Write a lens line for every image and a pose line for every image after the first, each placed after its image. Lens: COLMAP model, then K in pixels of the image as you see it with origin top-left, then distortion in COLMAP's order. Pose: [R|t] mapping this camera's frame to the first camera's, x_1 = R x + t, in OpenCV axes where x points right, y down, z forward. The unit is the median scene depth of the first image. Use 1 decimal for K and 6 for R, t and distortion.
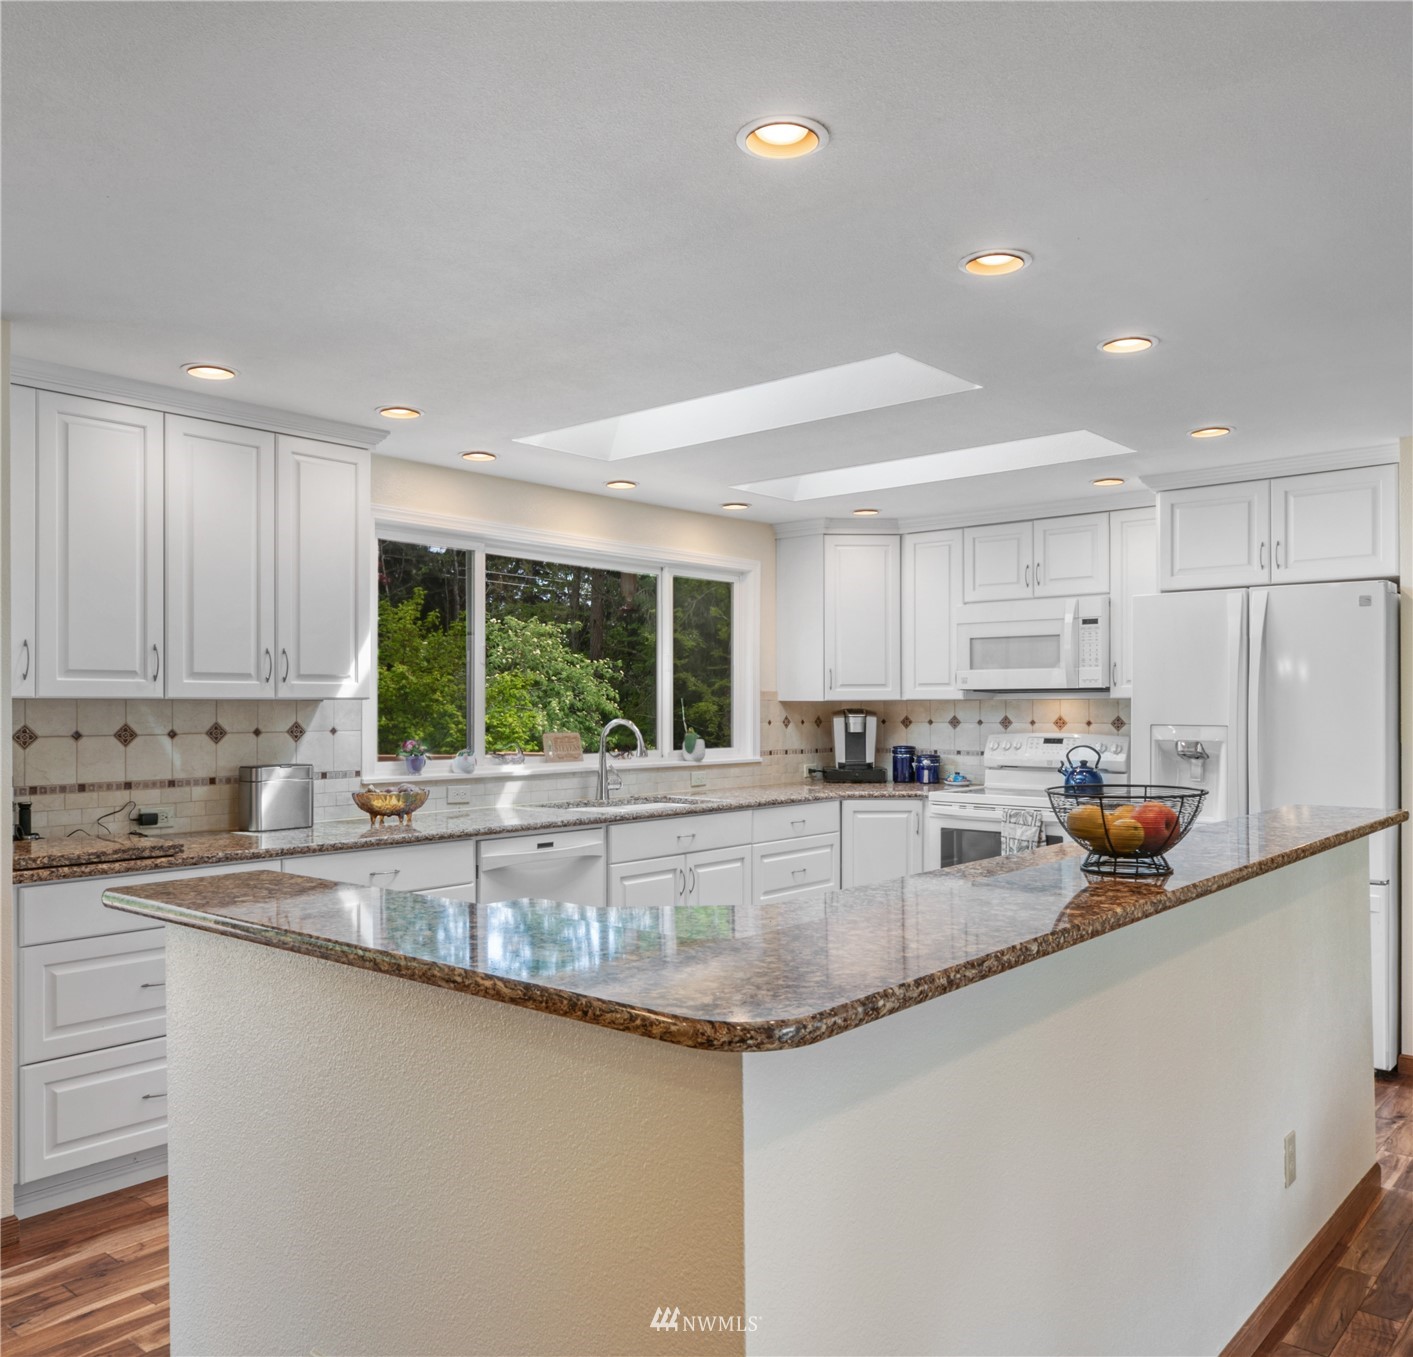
lens RADIAL K [[1194.5, 0, 711.5], [0, 1194.5, 707.3], [0, 0, 1]] dist [0.004104, 0.004392]
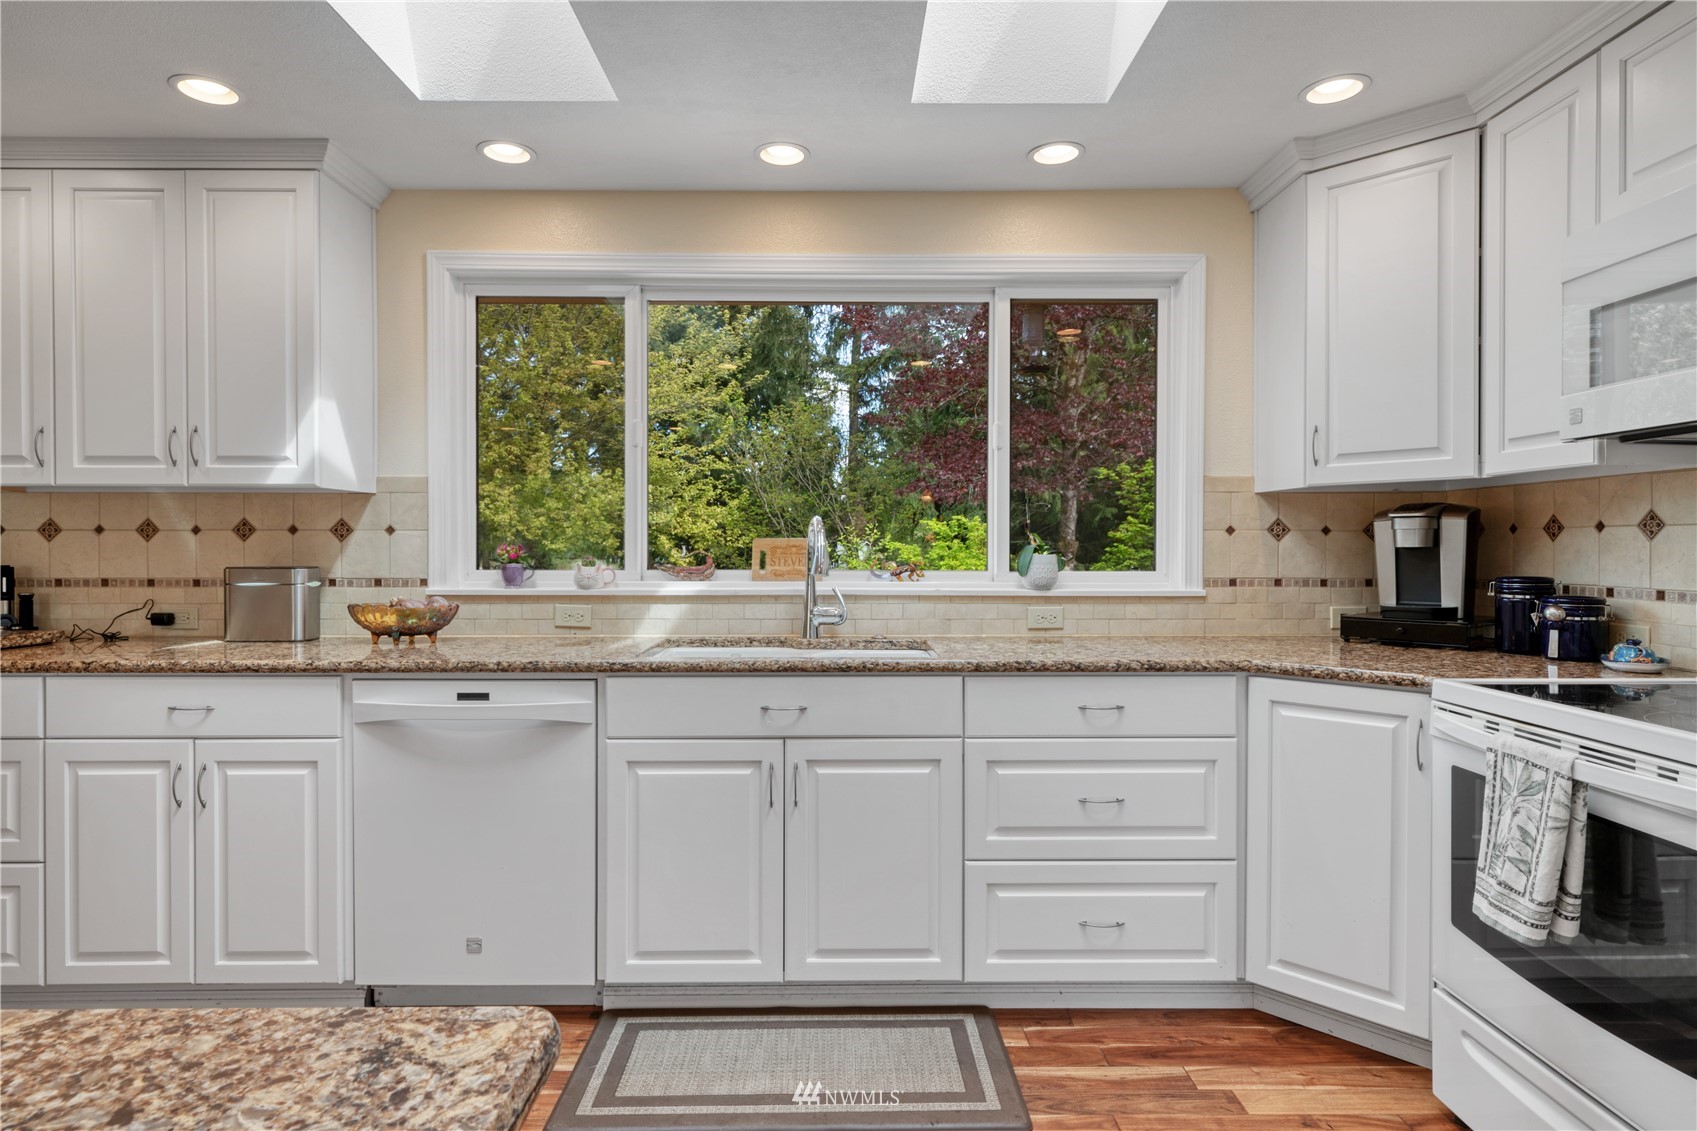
lens RADIAL K [[935.6, 0, 848.5], [0, 935.6, 565.5], [0, 0, 1]] dist [0.000063, -0.000309]
pose [[0.658591, 0.016758, -0.752314, 0.336490], [-0.002332, 0.999793, 0.020230, 0.026419], [0.752497, -0.011569, 0.658494, 0.697457]]
